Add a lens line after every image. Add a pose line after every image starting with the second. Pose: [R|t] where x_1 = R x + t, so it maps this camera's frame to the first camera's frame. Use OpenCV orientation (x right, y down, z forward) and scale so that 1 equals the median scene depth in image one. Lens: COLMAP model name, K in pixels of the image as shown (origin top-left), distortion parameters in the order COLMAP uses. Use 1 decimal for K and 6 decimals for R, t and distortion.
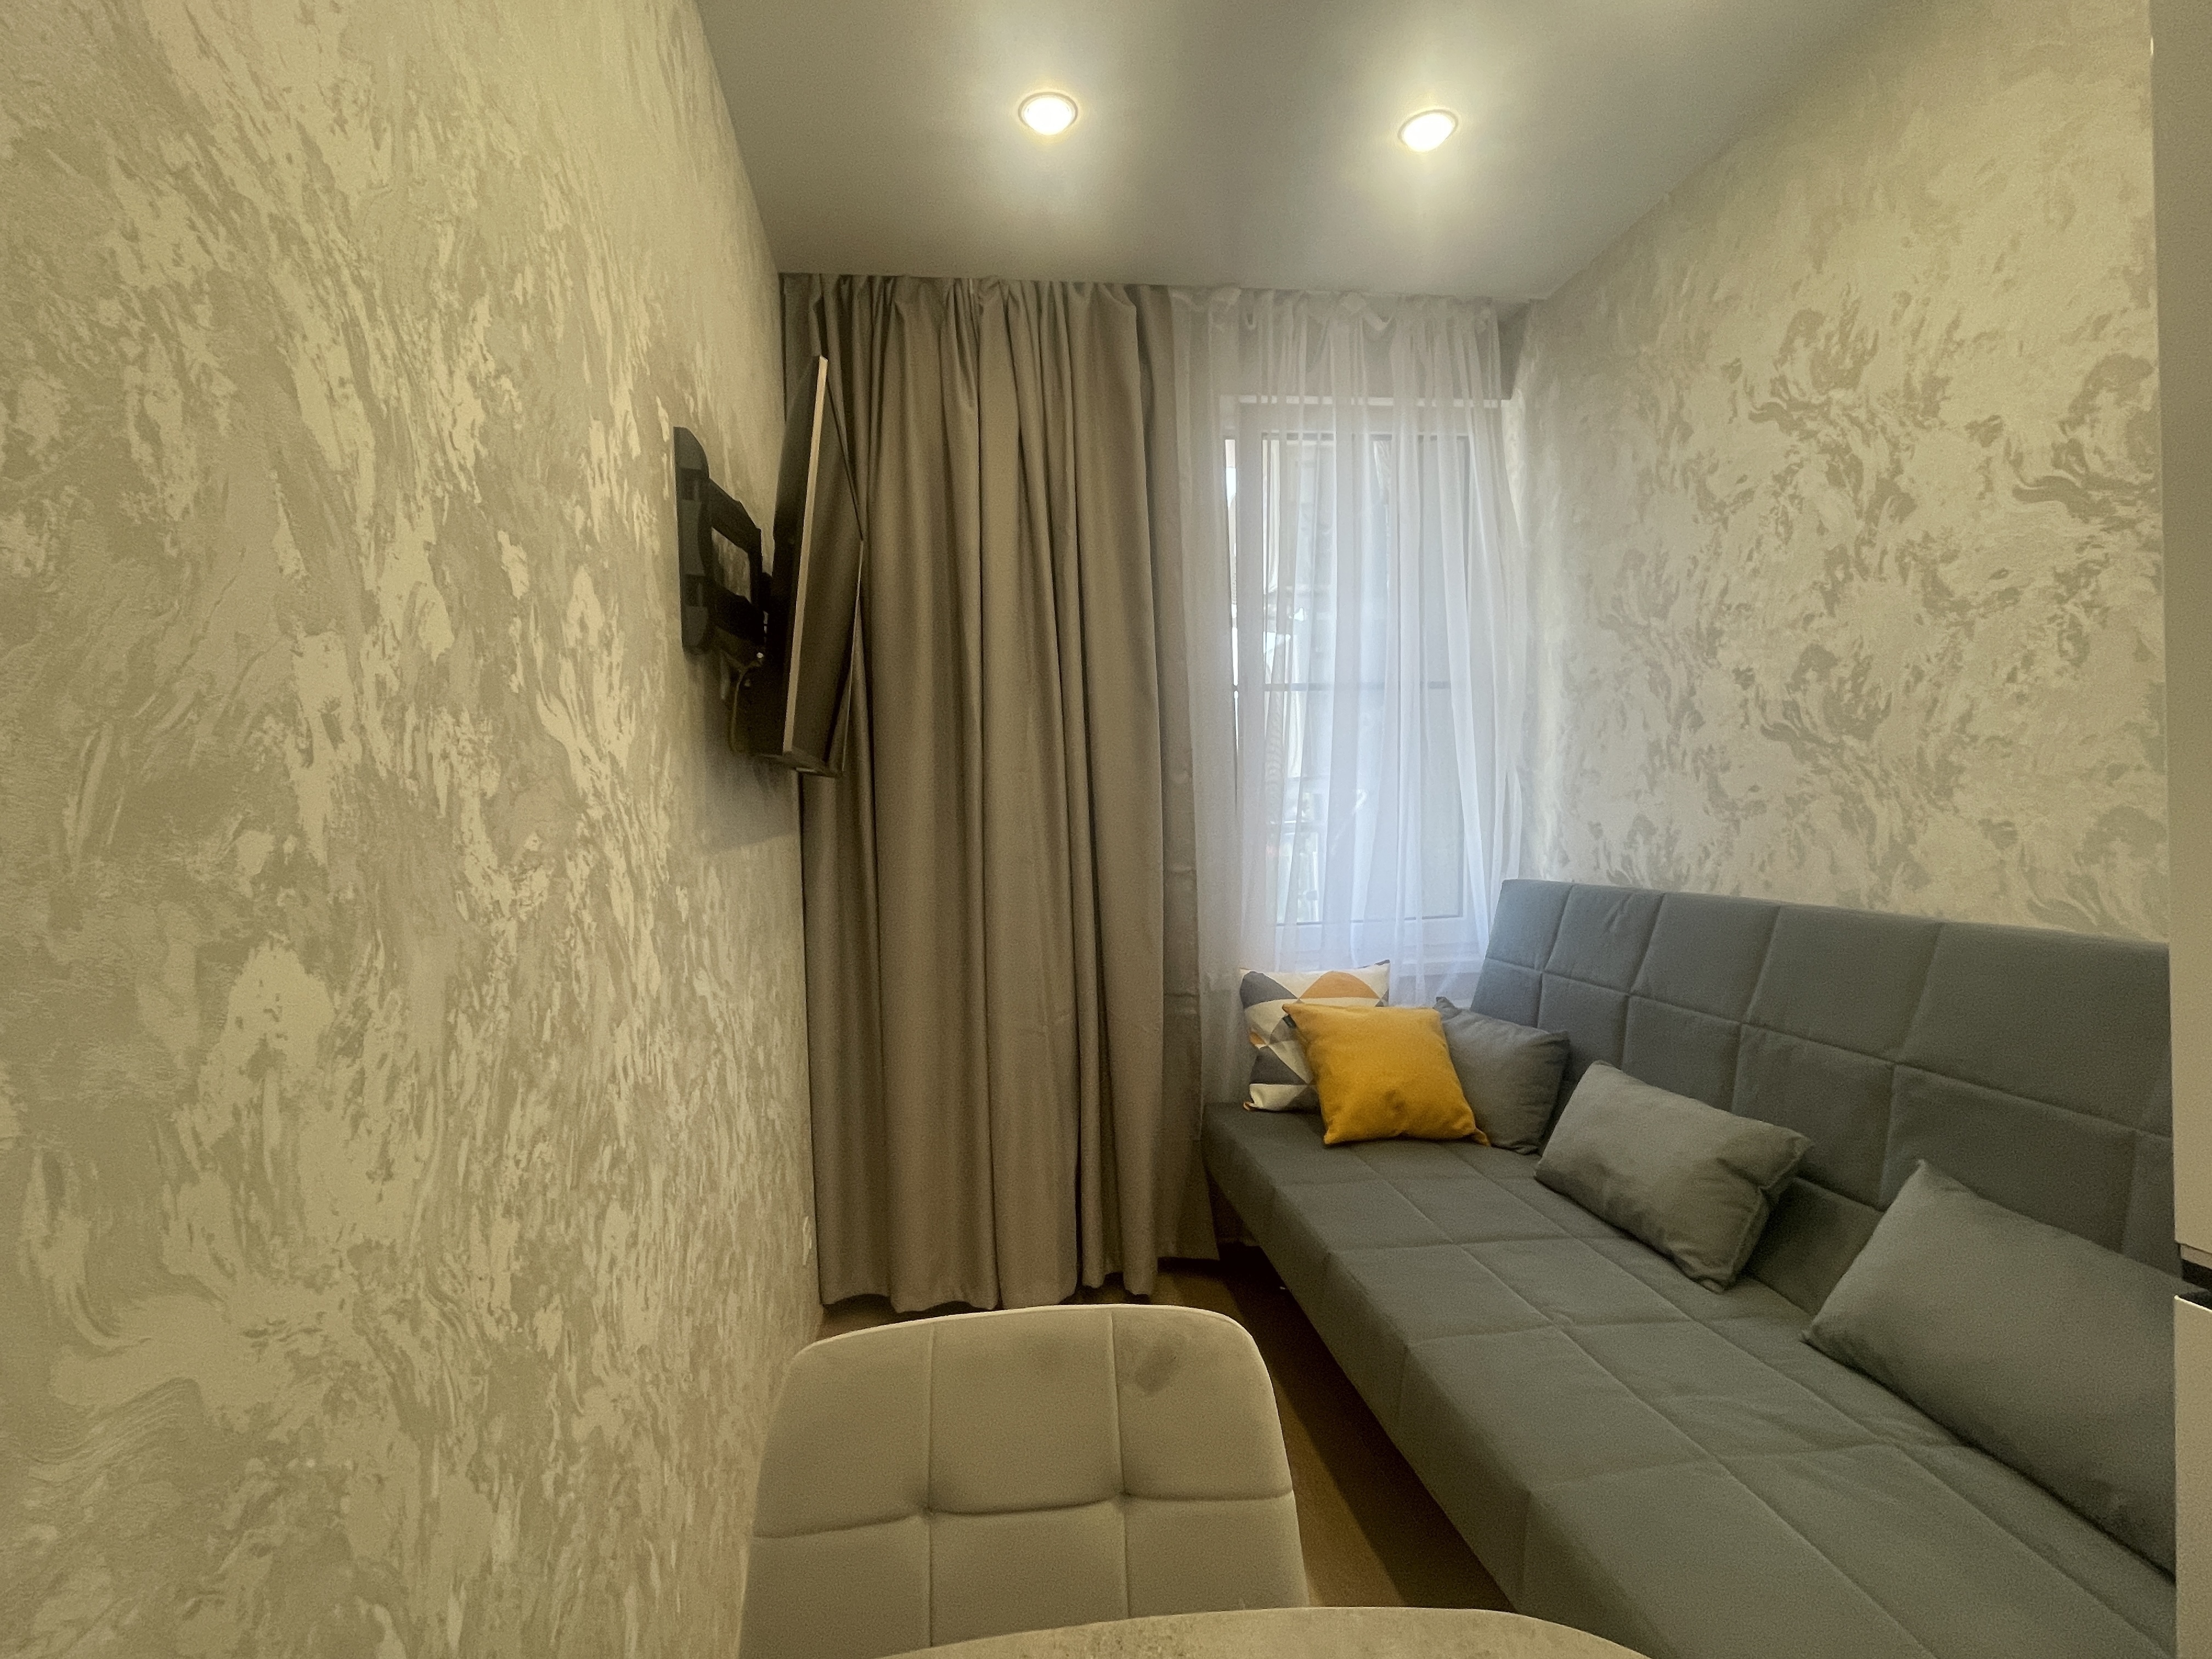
lens RADIAL K [[1017.5, 0, 1106.0], [0, 1017.5, 829.5], [0, 0, 1]] dist [0.001855, 0.000529]
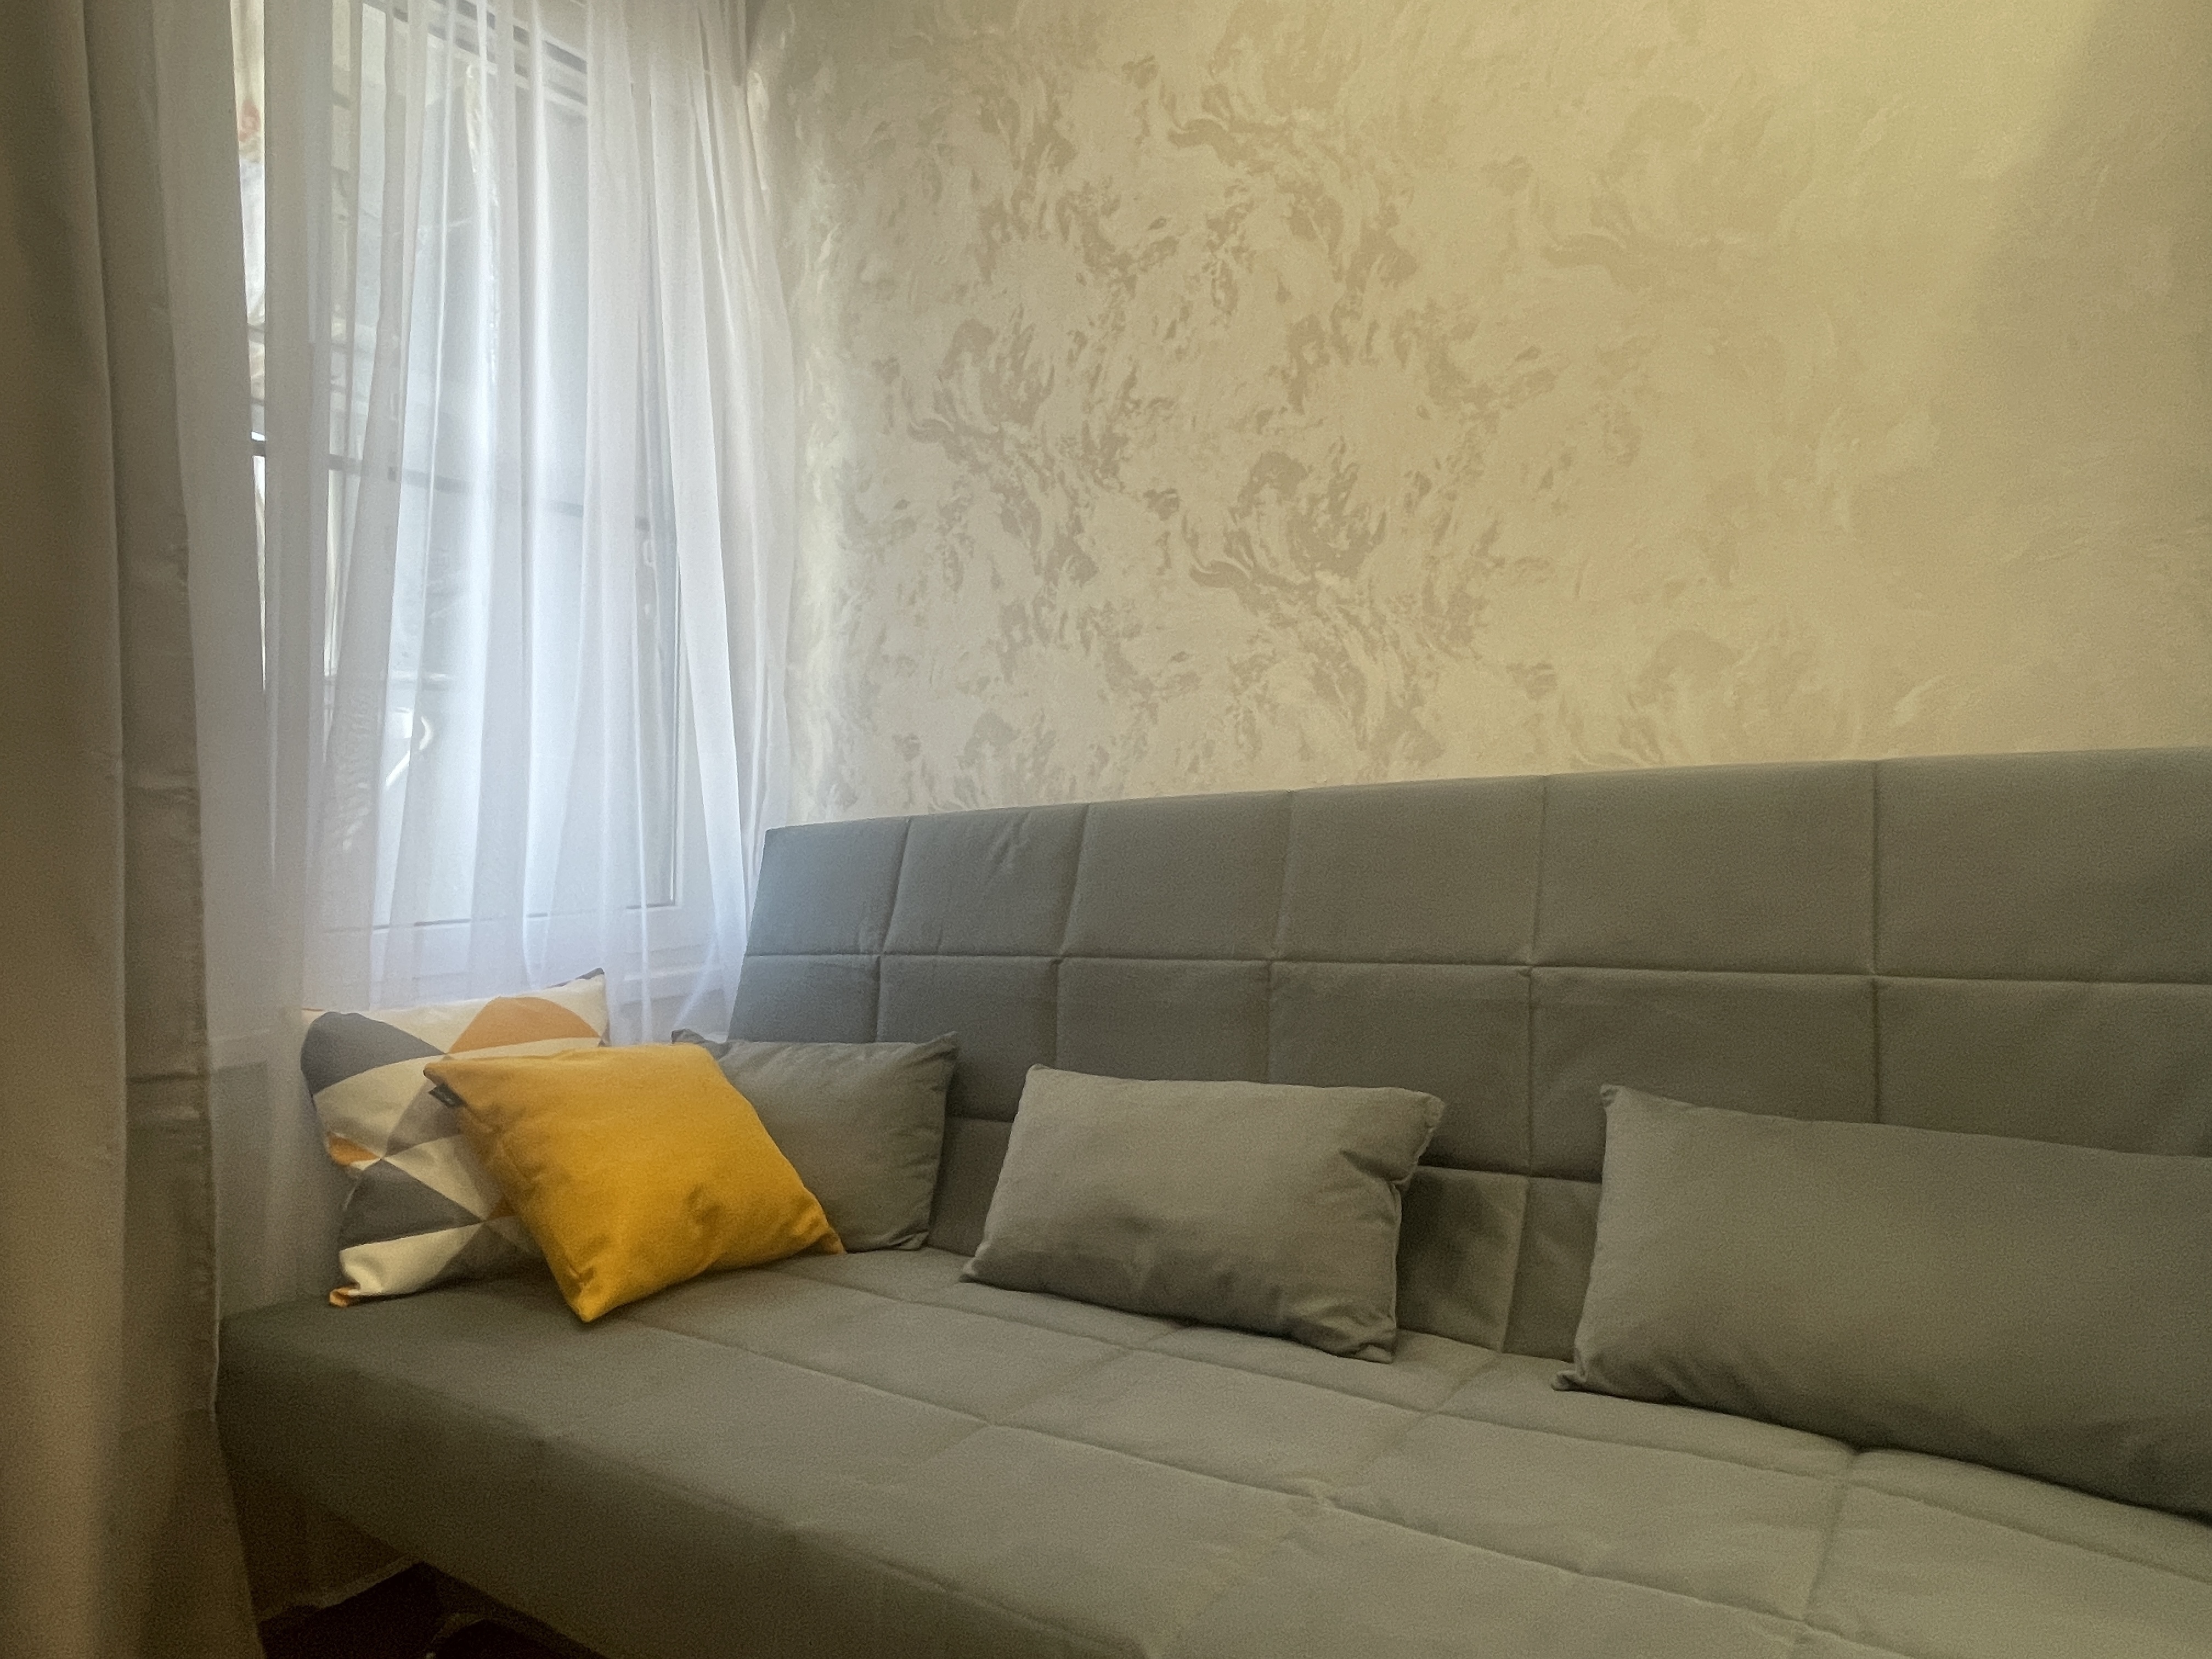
lens RADIAL K [[1356.9, 0, 1106.0], [0, 1356.9, 829.5], [0, 0, 1]] dist [0.001187, -0.002368]
pose [[0.681570, 0.005698, 0.731730, -0.096527], [0.025690, 0.999167, -0.031709, 0.112455], [-0.731302, 0.040410, 0.680856, 0.407146]]
